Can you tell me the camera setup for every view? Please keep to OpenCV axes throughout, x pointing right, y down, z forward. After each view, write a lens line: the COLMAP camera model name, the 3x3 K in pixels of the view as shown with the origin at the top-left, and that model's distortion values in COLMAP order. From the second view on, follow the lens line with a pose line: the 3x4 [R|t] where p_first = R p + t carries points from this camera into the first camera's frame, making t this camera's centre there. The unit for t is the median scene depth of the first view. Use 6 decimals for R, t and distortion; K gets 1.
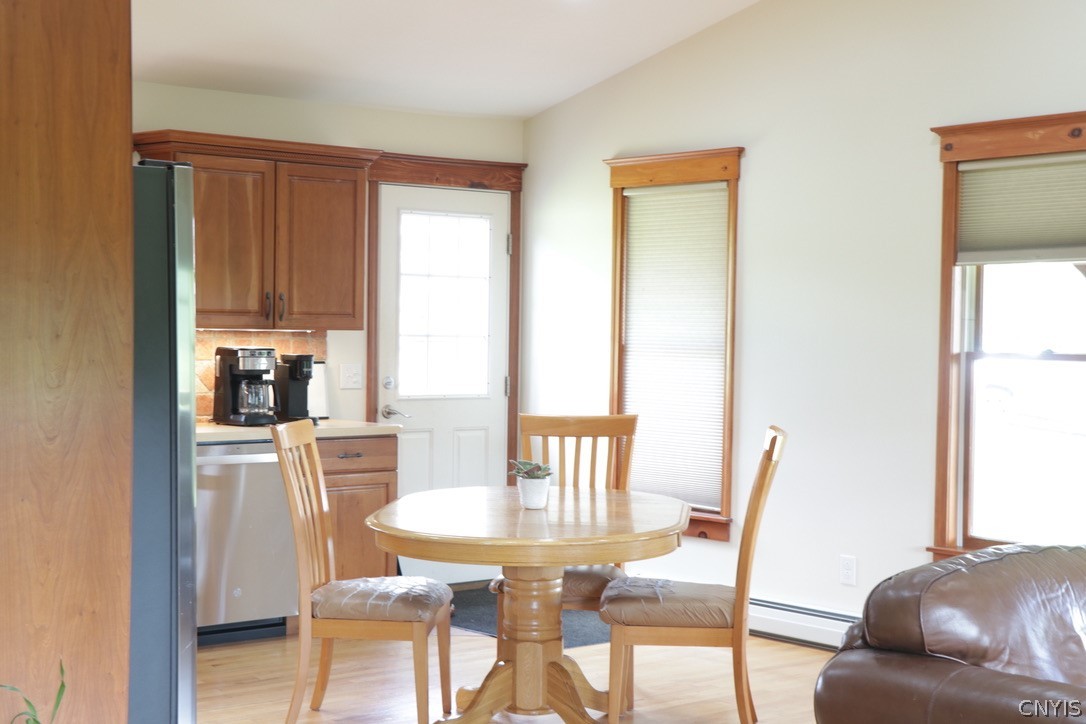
lens RADIAL K [[1762.6, 0, 541.7], [0, 1762.6, 384.8], [0, 0, 1]] dist [0.115202, 0.135897]
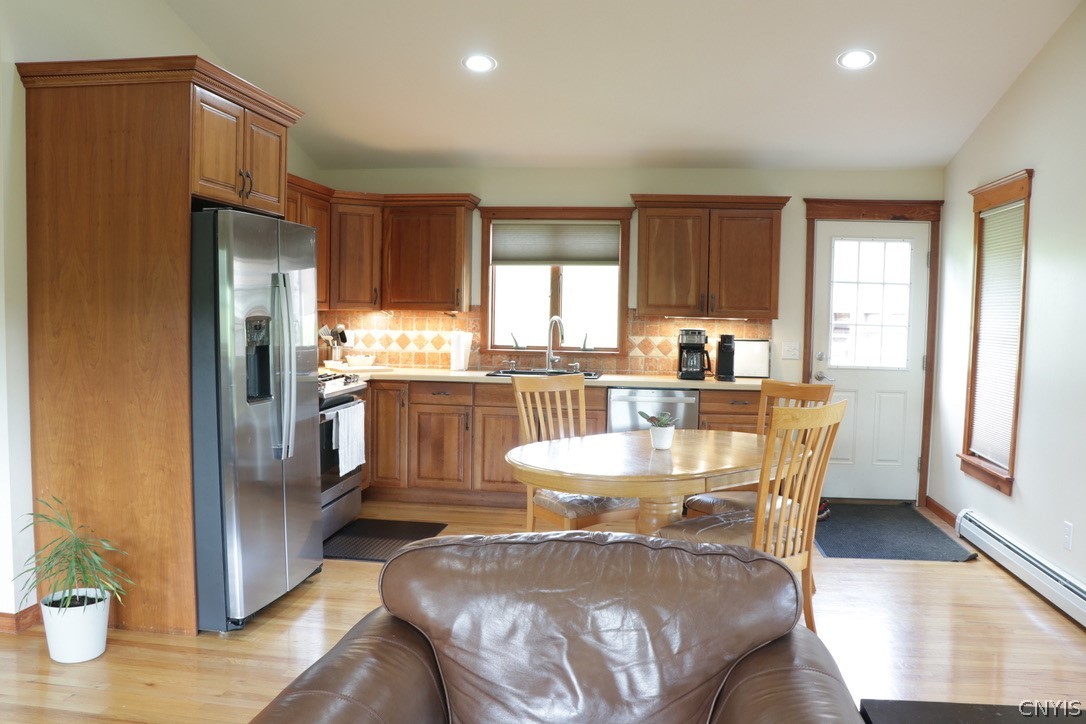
lens RADIAL K [[898.1, 0, 542.9], [0, 898.1, 378.7], [0, 0, 1]] dist [-0.171466, 0.135210]
pose [[0.666274, 0.055507, -0.743639, 0.332248], [-0.035037, 0.998455, 0.043135, -0.006637], [0.744884, -0.002685, 0.667189, 0.370258]]
